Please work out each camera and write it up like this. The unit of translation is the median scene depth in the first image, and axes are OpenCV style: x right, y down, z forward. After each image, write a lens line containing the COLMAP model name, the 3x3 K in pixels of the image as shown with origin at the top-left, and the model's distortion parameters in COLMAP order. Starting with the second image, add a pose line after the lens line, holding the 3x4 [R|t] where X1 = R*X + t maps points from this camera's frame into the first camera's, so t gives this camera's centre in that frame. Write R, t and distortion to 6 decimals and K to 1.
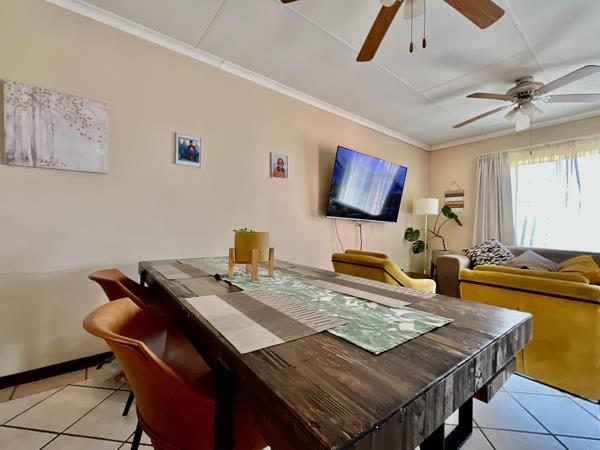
lens RADIAL K [[259.7, 0, 300.0], [0, 259.7, 225.0], [0, 0, 1]] dist [-0.000868, -0.000006]
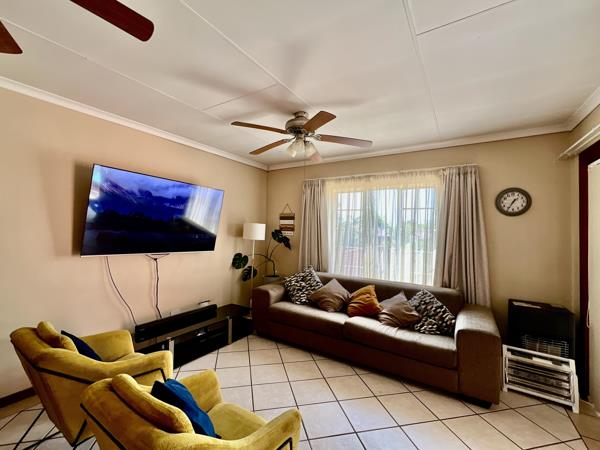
lens RADIAL K [[259.7, 0, 300.0], [0, 259.7, 225.0], [0, 0, 1]] dist [-0.000868, -0.000006]
pose [[0.938124, 0.003626, 0.346281, 0.373087], [0.000001, 0.999945, -0.010472, -0.097850], [-0.346300, 0.009824, 0.938072, 0.073010]]
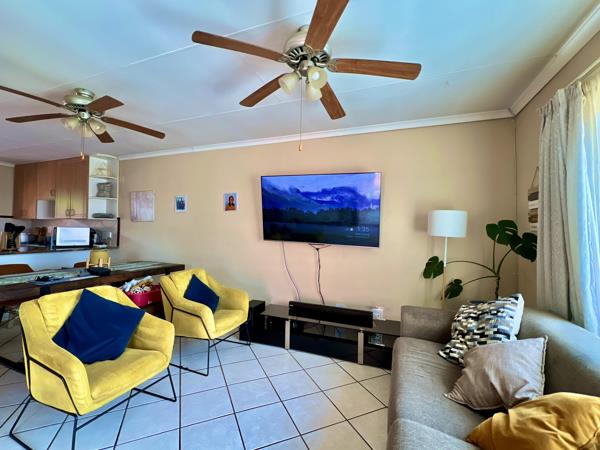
lens RADIAL K [[259.7, 0, 300.0], [0, 259.7, 225.0], [0, 0, 1]] dist [-0.000868, -0.000006]
pose [[0.533887, -0.024494, -0.845201, 0.955719], [-0.008038, 0.999388, -0.034039, -0.050899], [0.845517, 0.024966, 0.533364, 0.460256]]
